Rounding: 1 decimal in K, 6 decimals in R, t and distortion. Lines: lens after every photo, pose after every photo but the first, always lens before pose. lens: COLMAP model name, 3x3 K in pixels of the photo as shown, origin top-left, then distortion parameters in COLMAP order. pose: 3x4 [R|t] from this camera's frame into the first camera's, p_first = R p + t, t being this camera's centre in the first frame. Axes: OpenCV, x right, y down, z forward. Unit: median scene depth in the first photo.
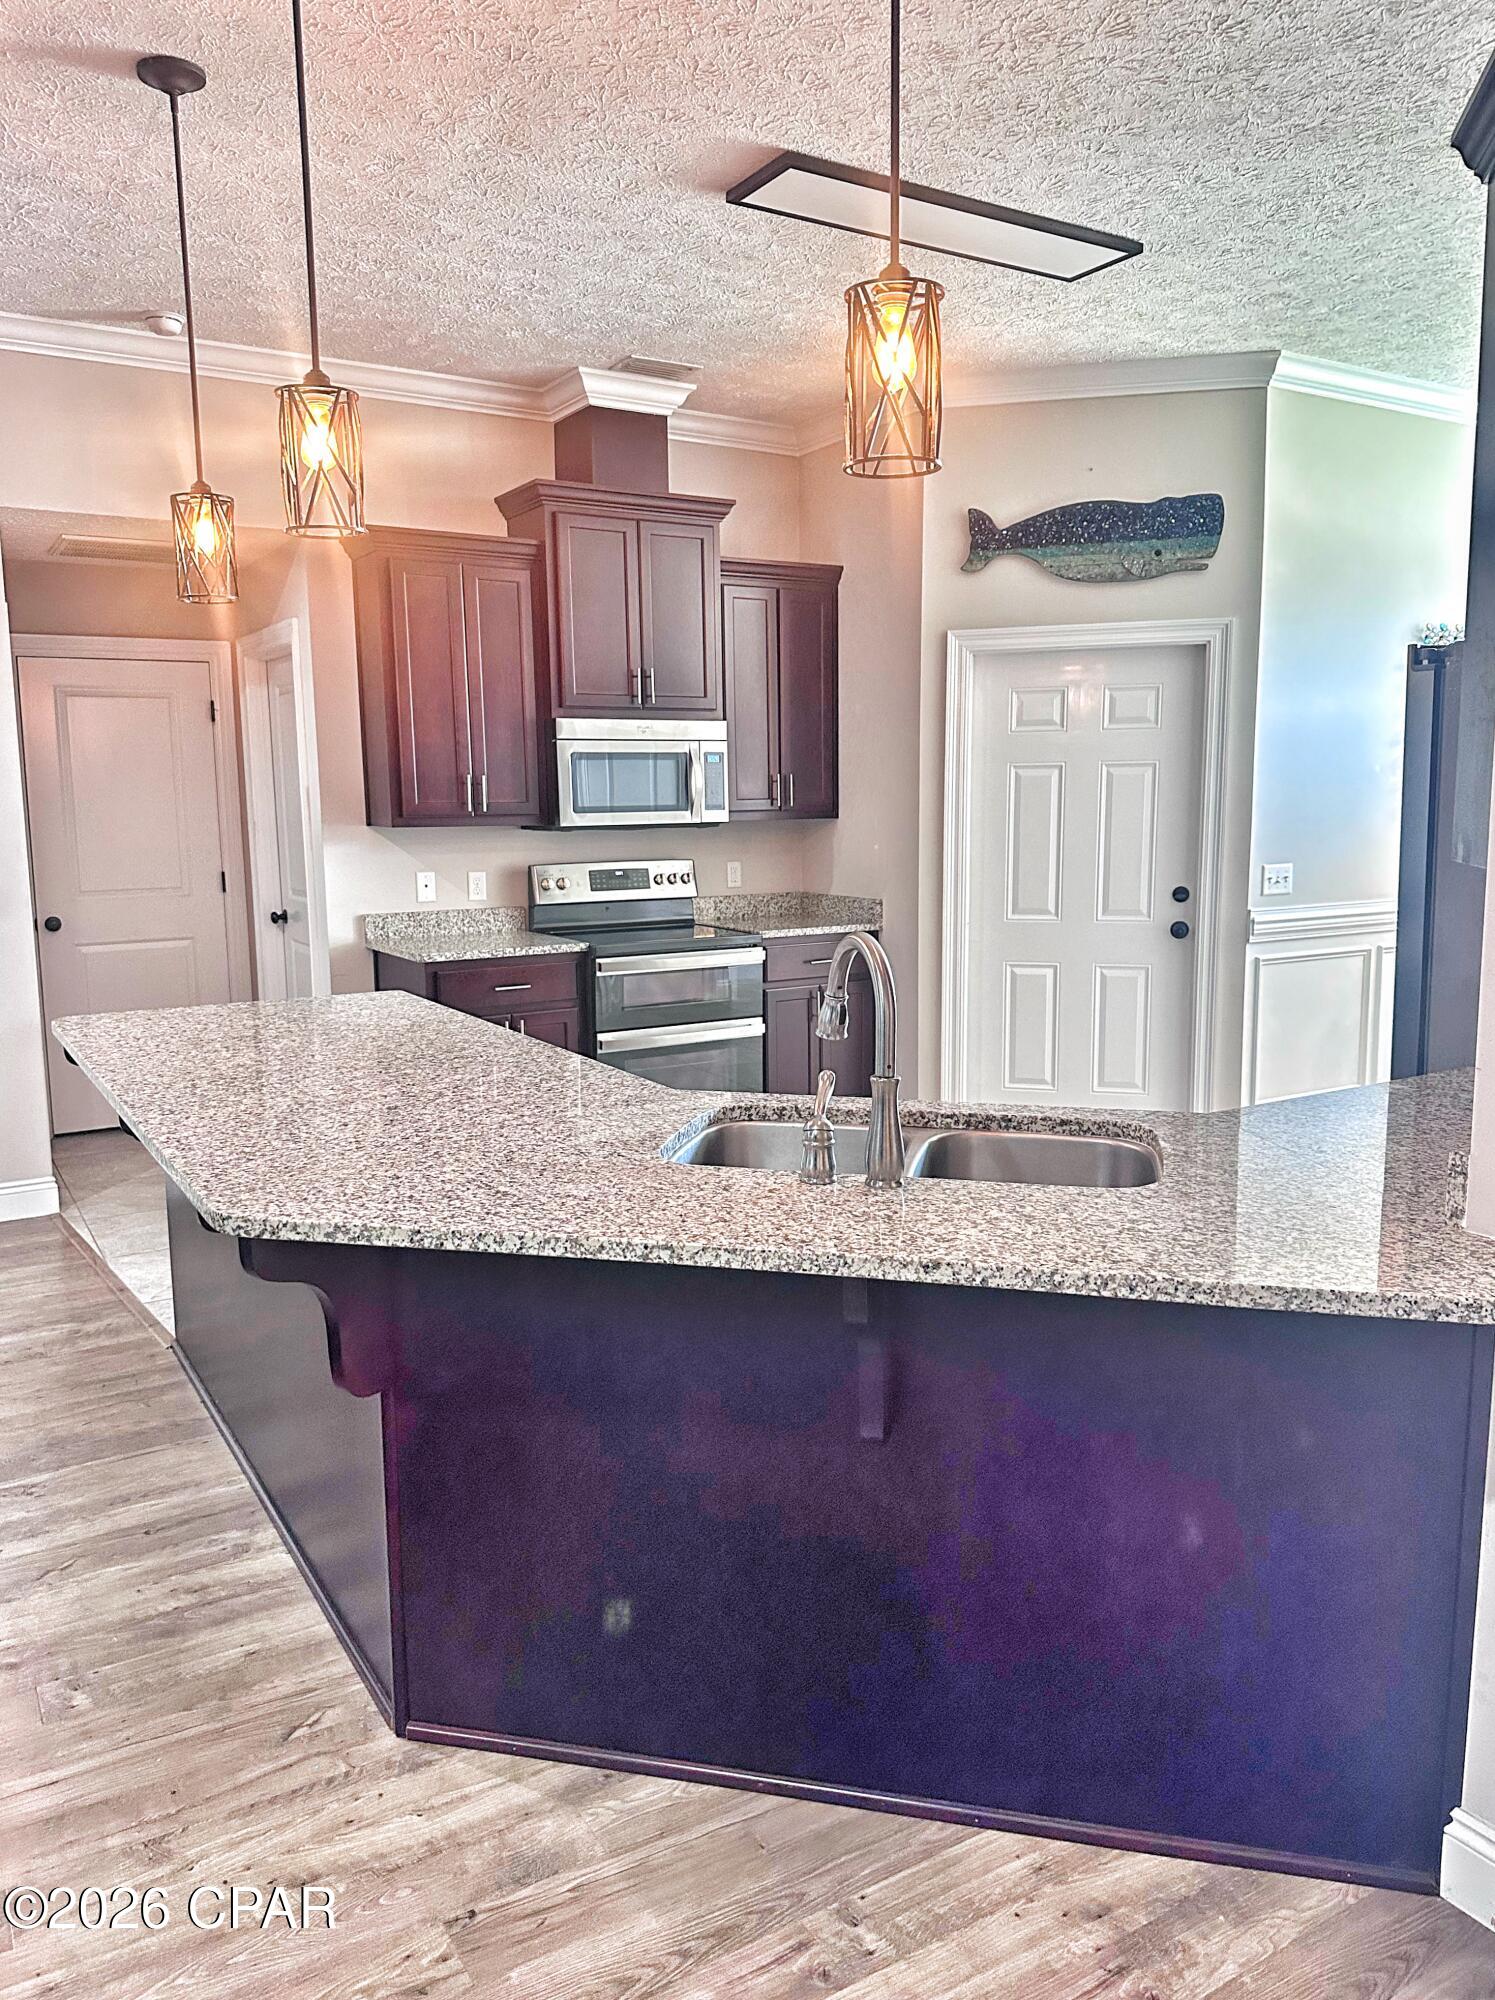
lens RADIAL K [[1428.7, 0, 765.8], [0, 1428.7, 989.5], [0, 0, 1]] dist [0.060967, -0.087666]
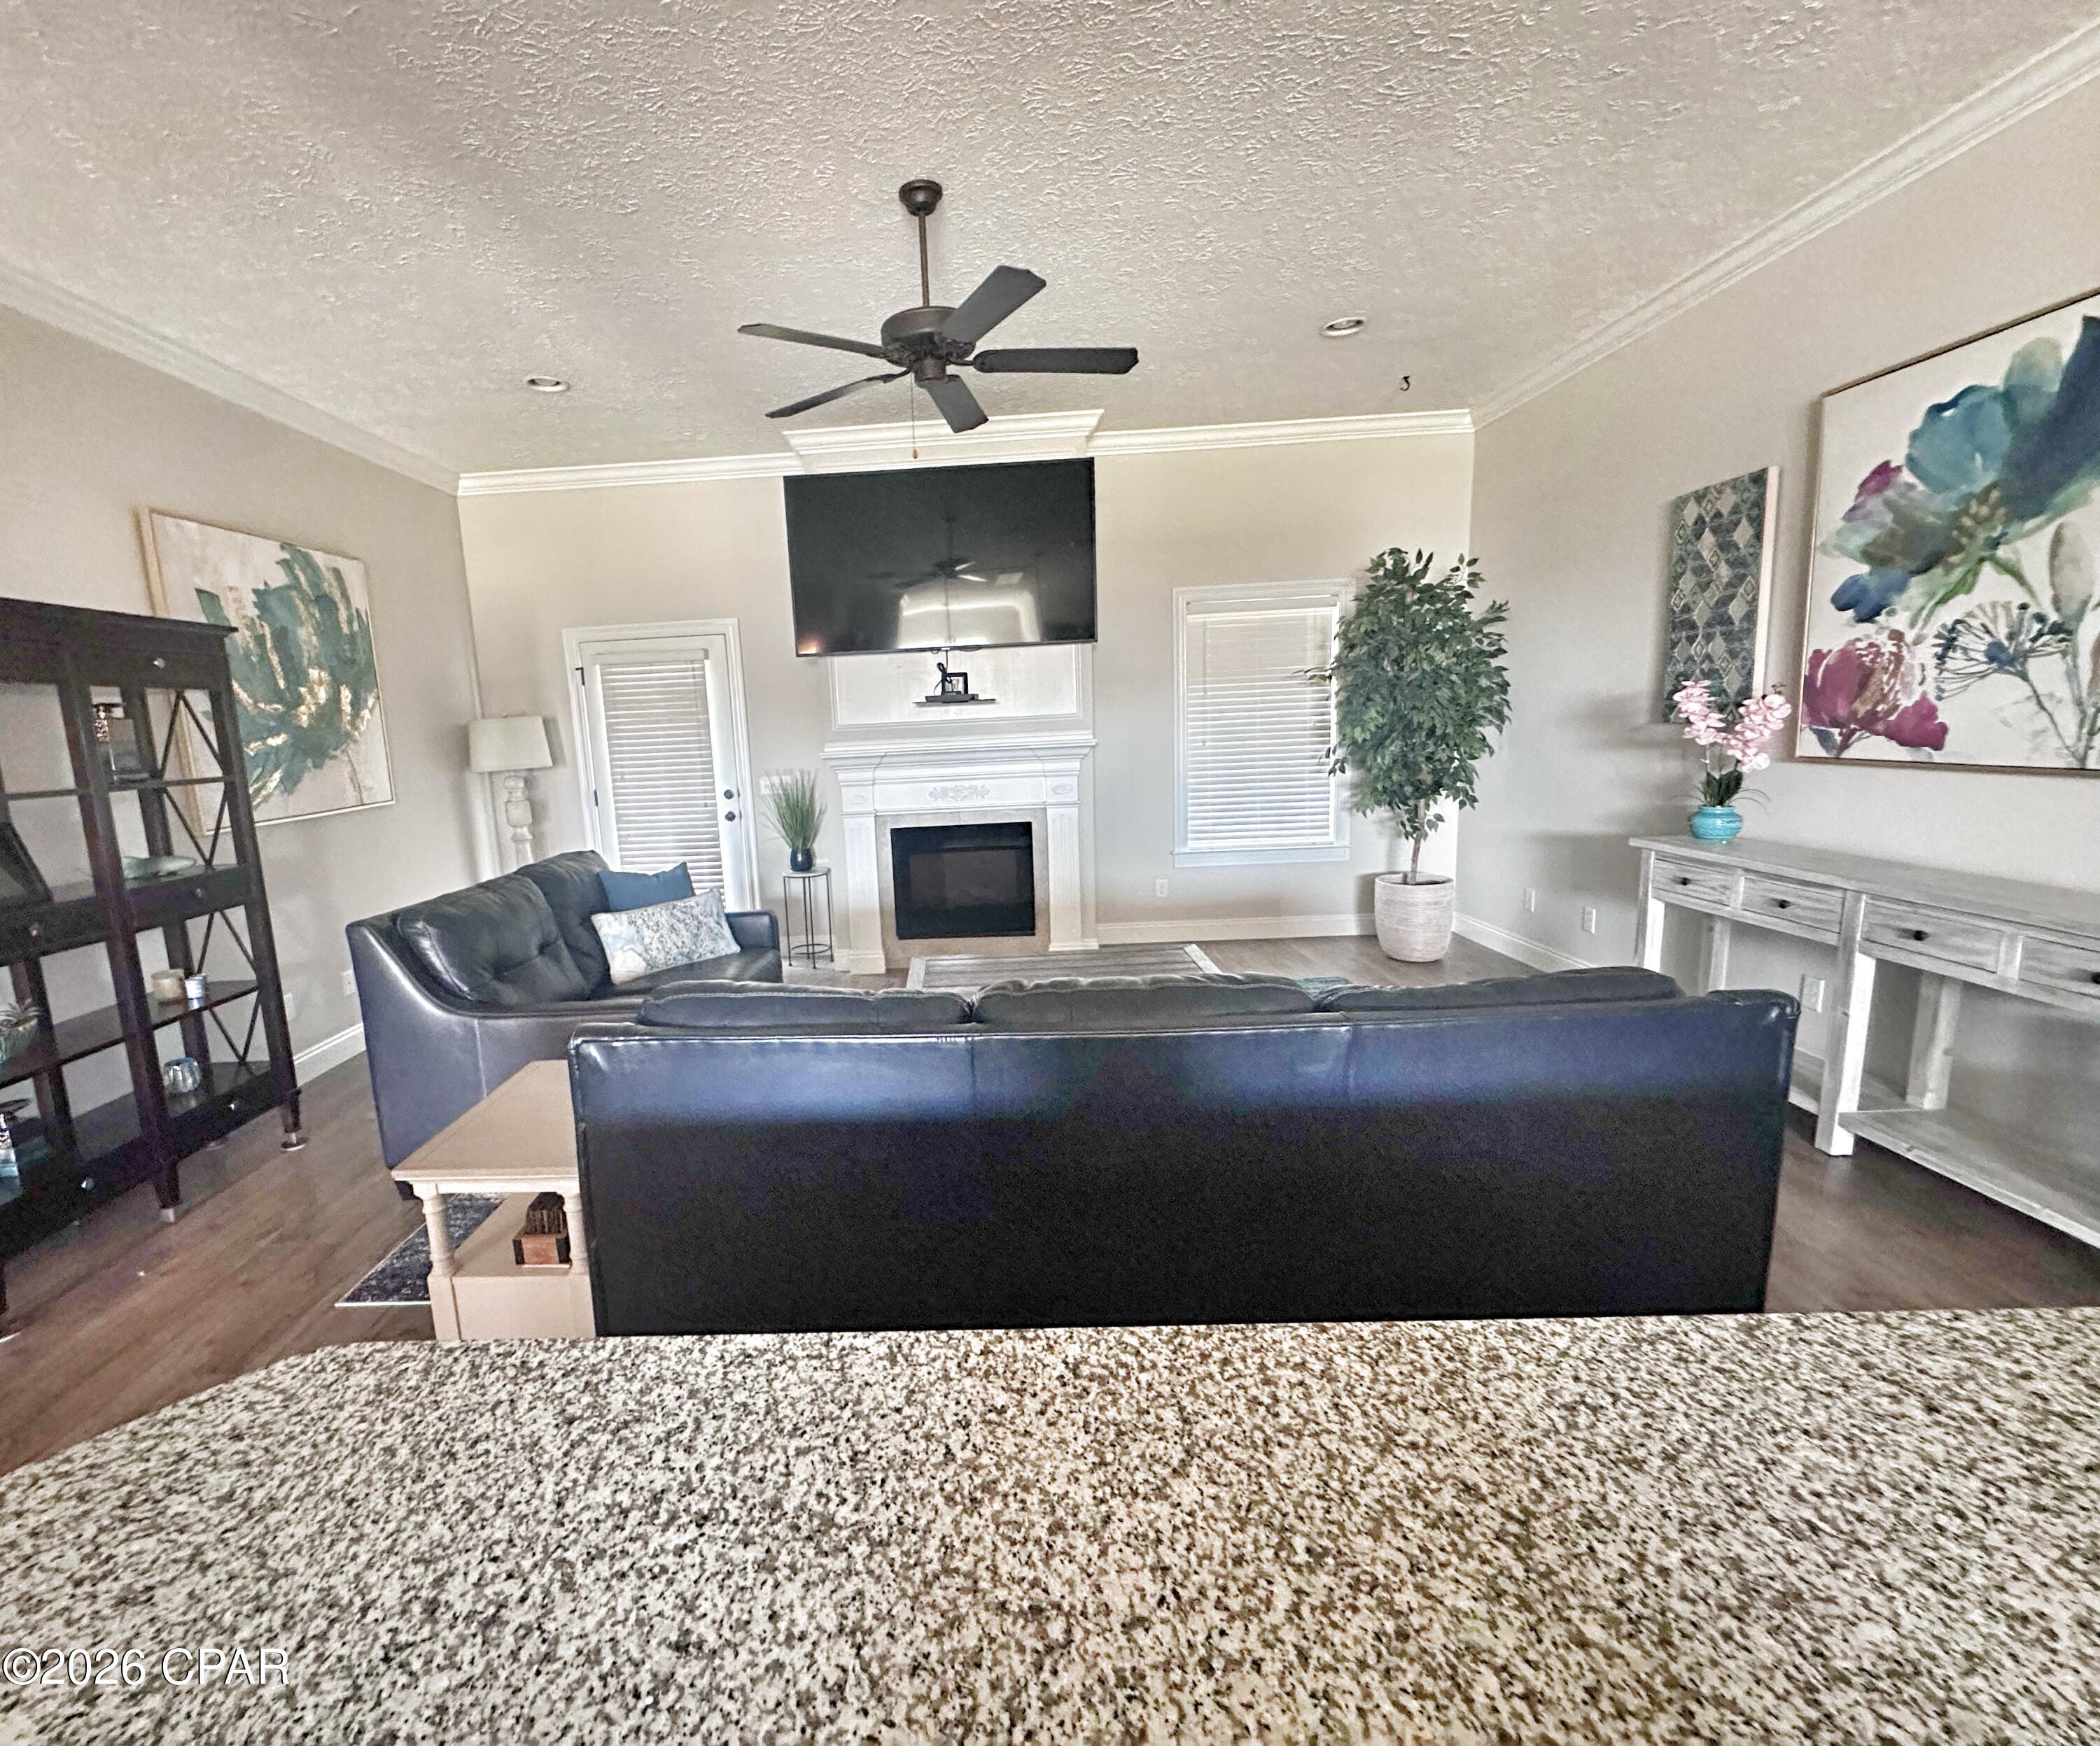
lens RADIAL K [[933.2, 0, 931.3], [0, 933.2, 866.9], [0, 0, 1]] dist [-0.006965, 0.001698]
pose [[-0.556025, 0.168221, -0.813964, -0.109503], [-0.063327, 0.967884, 0.243291, -0.097337], [0.828749, 0.186822, -0.527515, 0.723633]]
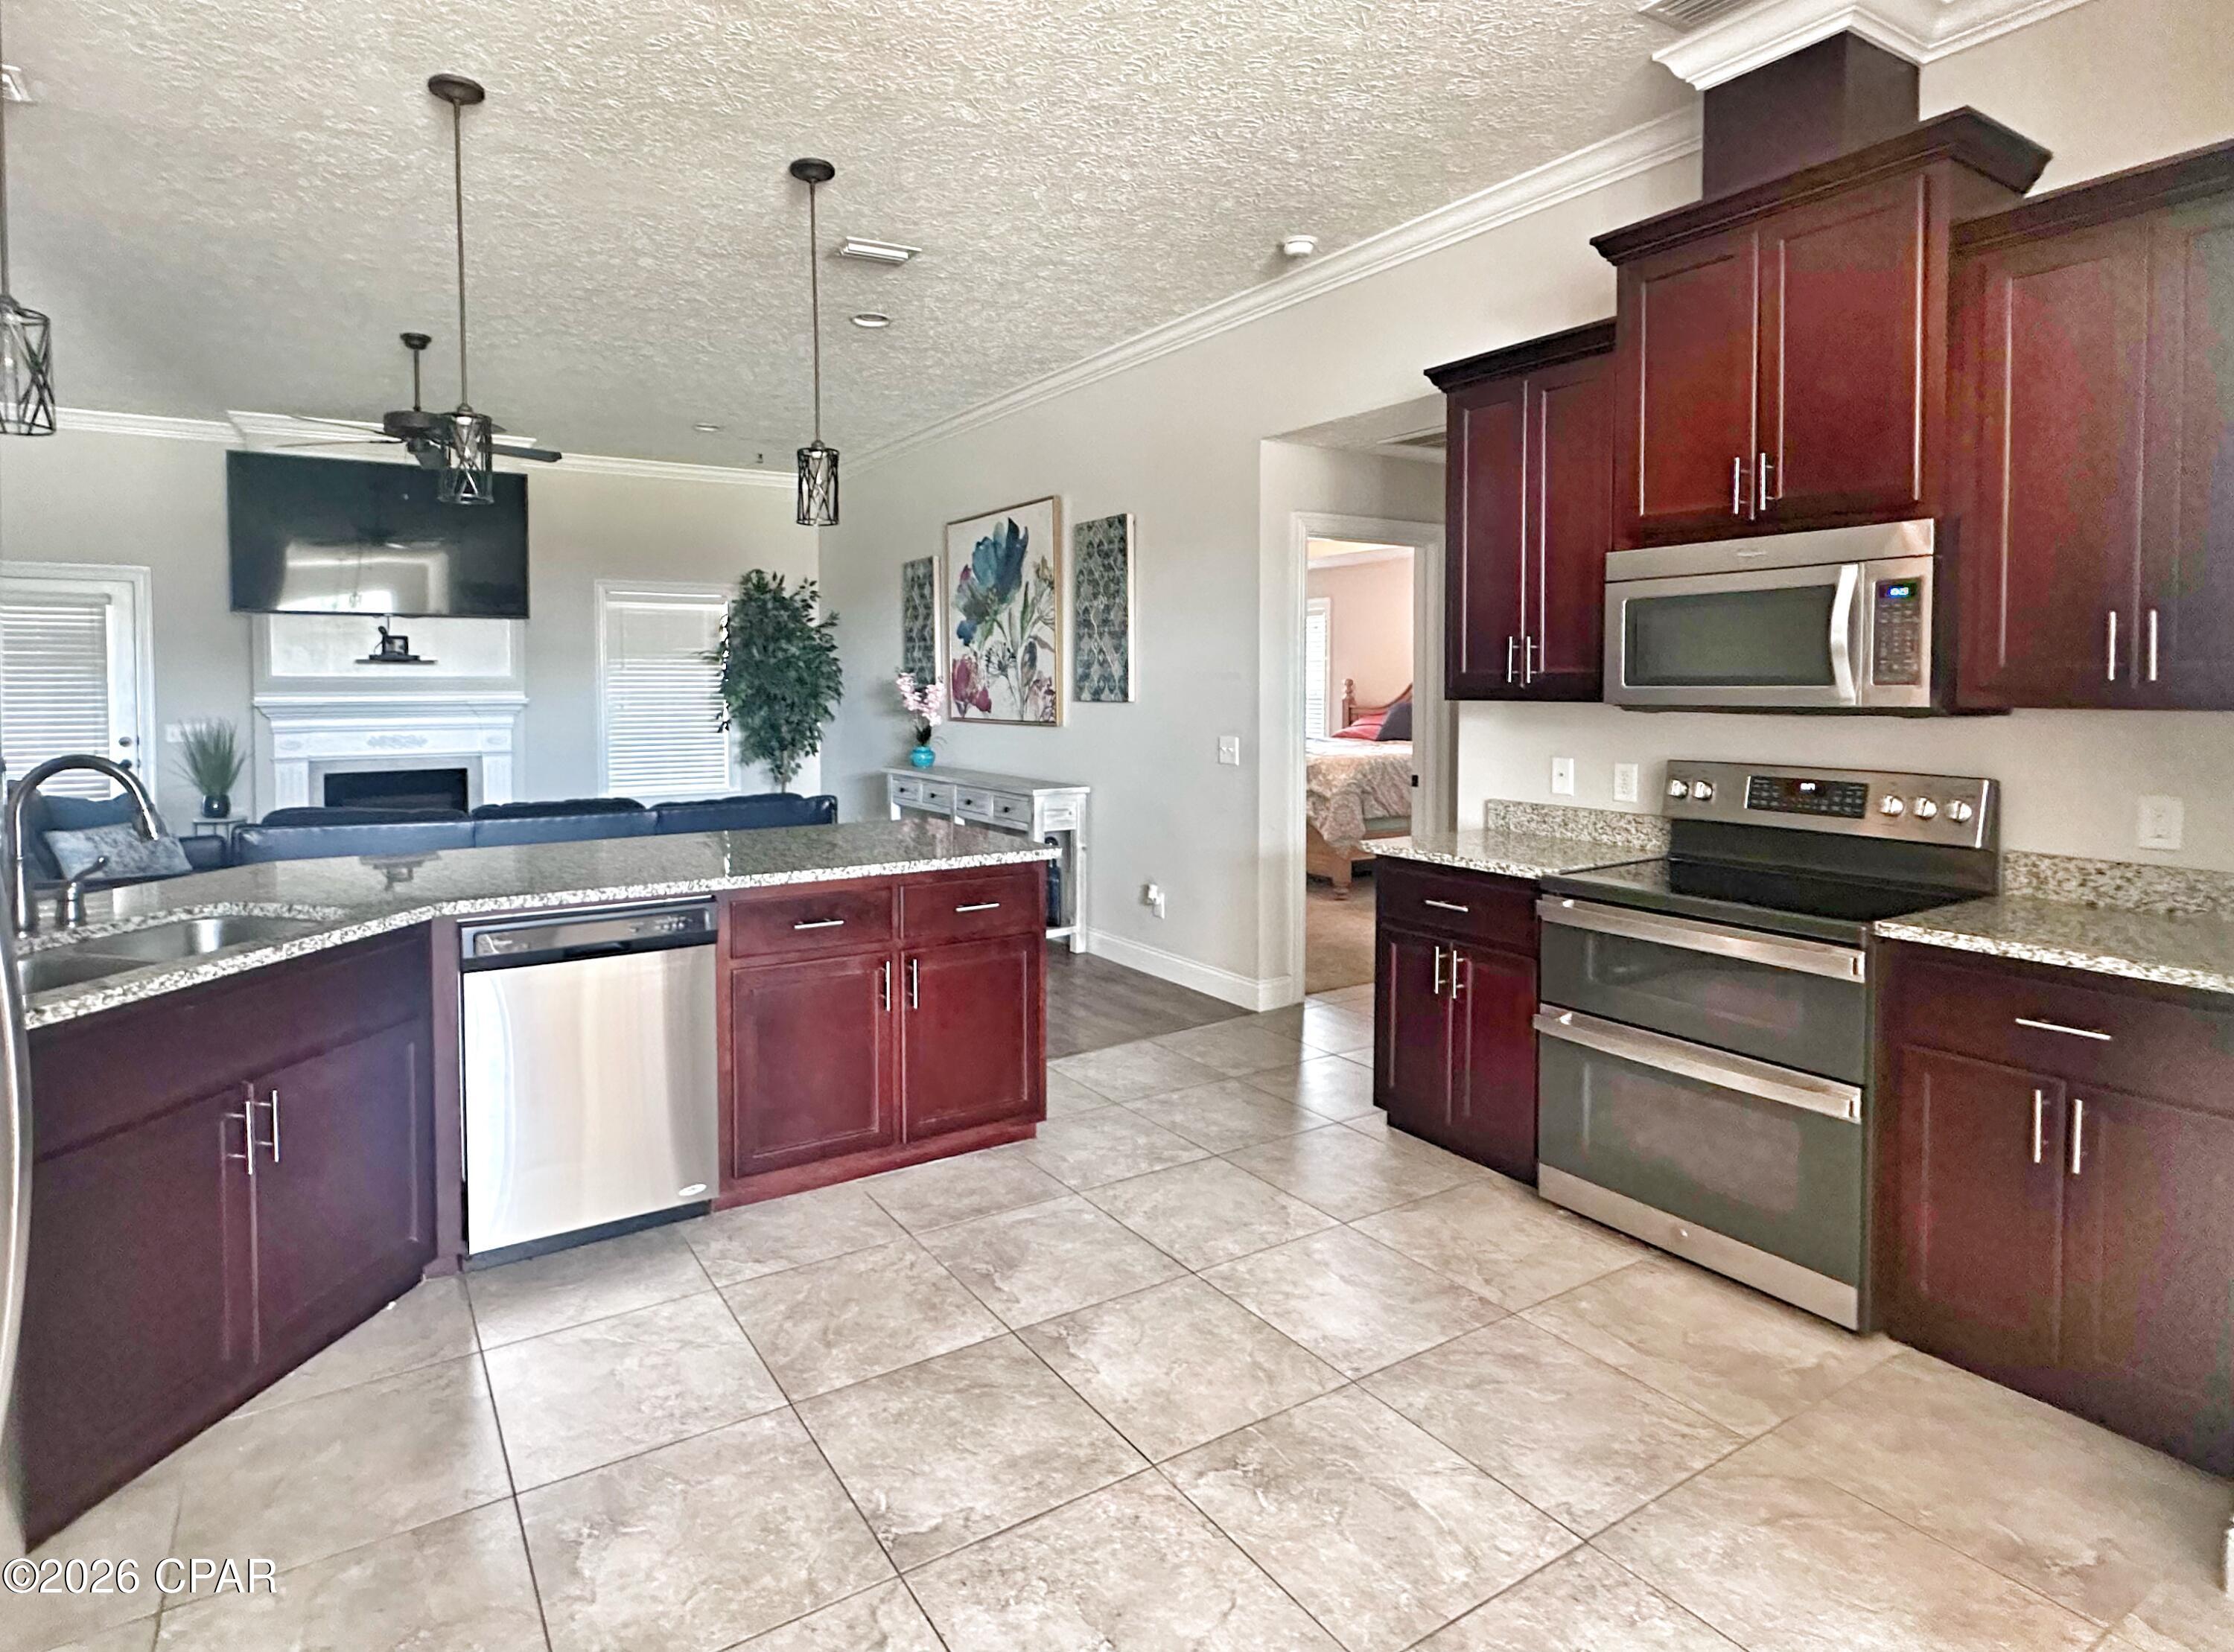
lens RADIAL K [[1165.6, 0, 1000.7], [0, 1165.6, 719.5], [0, 0, 1]] dist [-0.007233, 0.002210]
pose [[-0.023590, 0.042161, -0.998832, 0.623440], [-0.138887, 0.989284, 0.045038, -0.131473], [0.990027, 0.139787, -0.017481, 1.025571]]
